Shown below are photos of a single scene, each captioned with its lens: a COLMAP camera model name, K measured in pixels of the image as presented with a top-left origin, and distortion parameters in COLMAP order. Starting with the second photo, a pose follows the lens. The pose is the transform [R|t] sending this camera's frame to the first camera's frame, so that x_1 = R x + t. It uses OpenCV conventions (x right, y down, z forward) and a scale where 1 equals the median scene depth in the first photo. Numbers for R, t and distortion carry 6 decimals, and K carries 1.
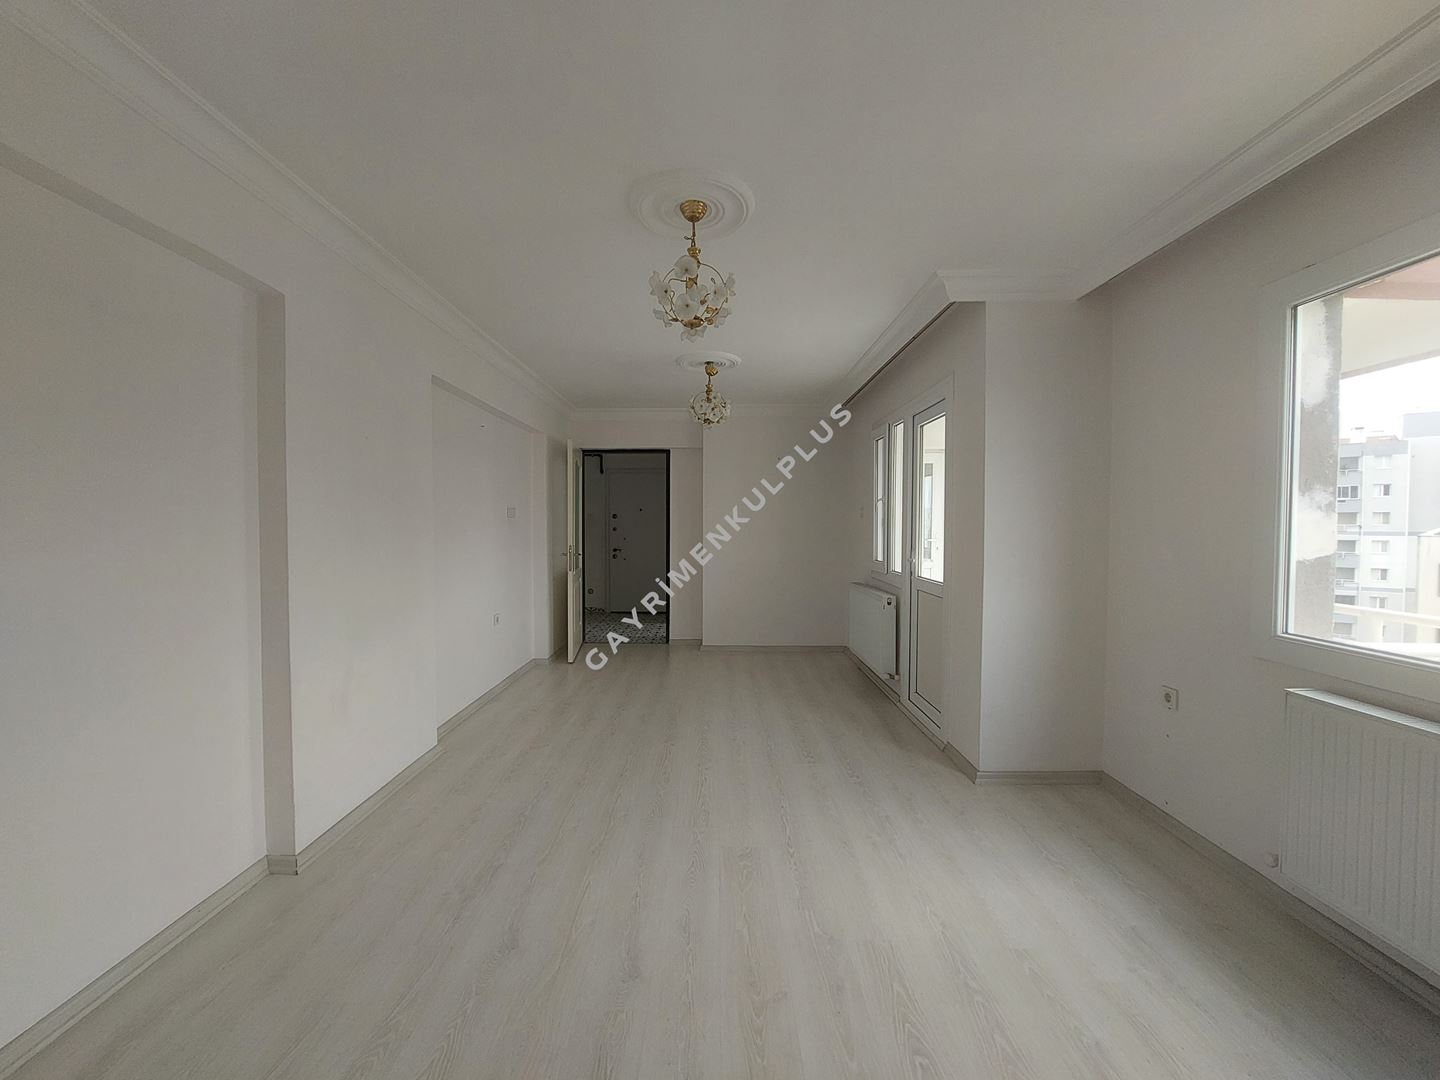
lens RADIAL K [[565.2, 0, 709.4], [0, 565.2, 540.3], [0, 0, 1]] dist [-0.013424, -0.001085]
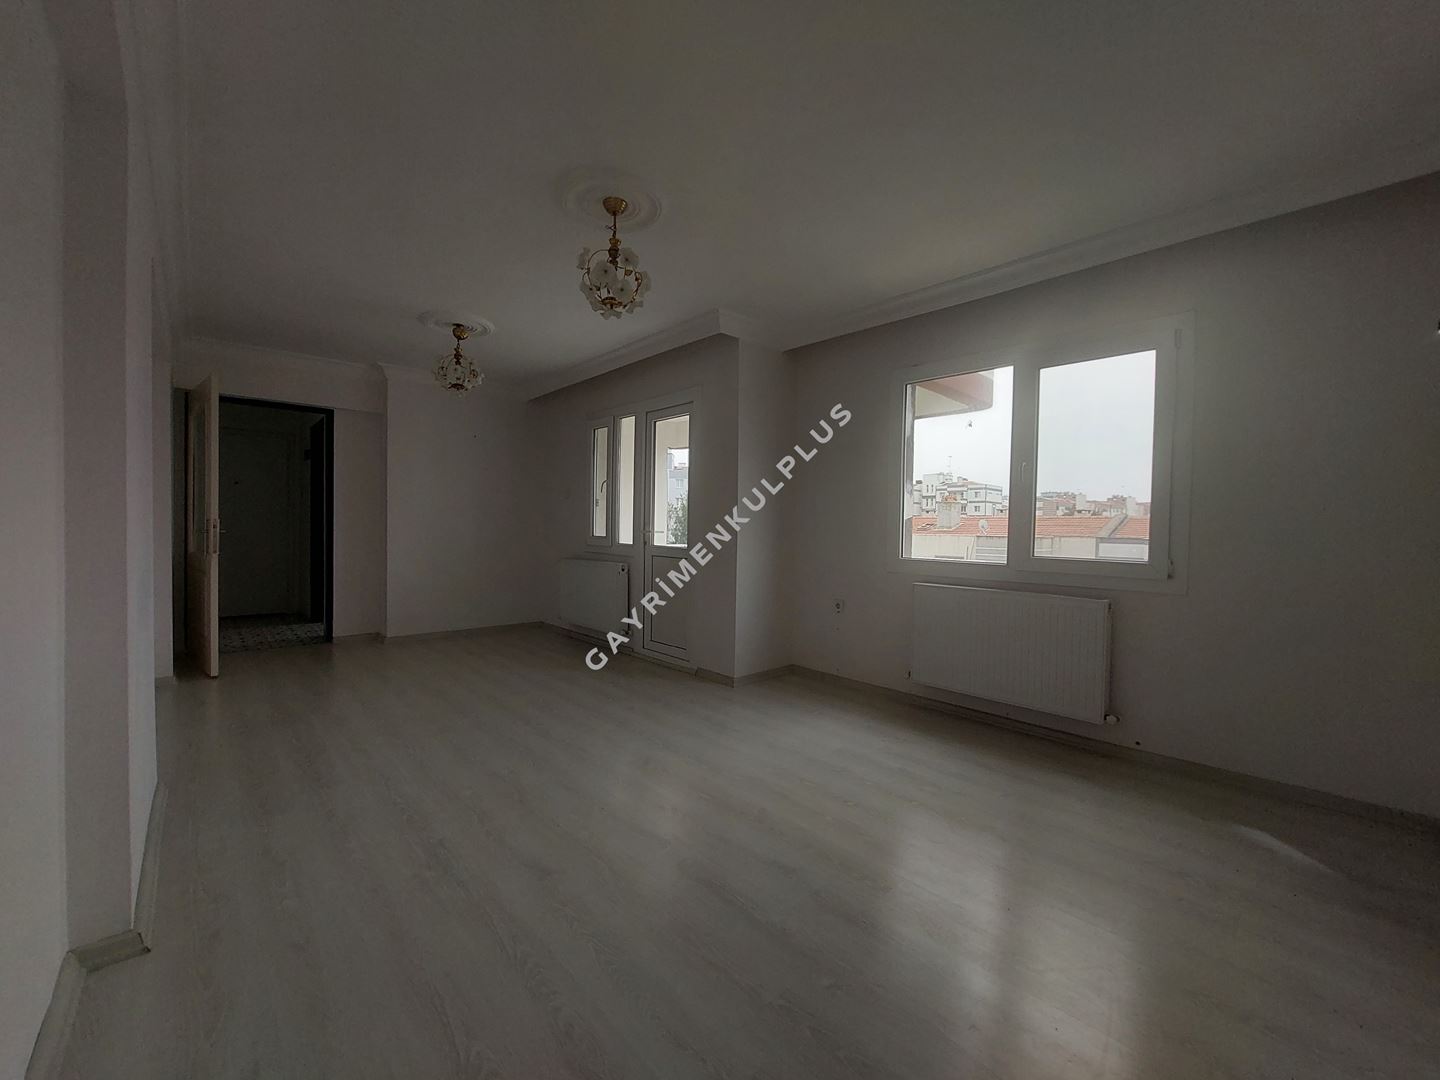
lens RADIAL K [[581.6, 0, 692.4], [0, 581.6, 541.9], [0, 0, 1]] dist [0.009447, -0.000252]
pose [[0.739041, -0.003745, 0.673650, -0.383239], [0.002616, 0.999993, 0.002688, 0.049325], [-0.673655, -0.000224, 0.739046, 0.010592]]
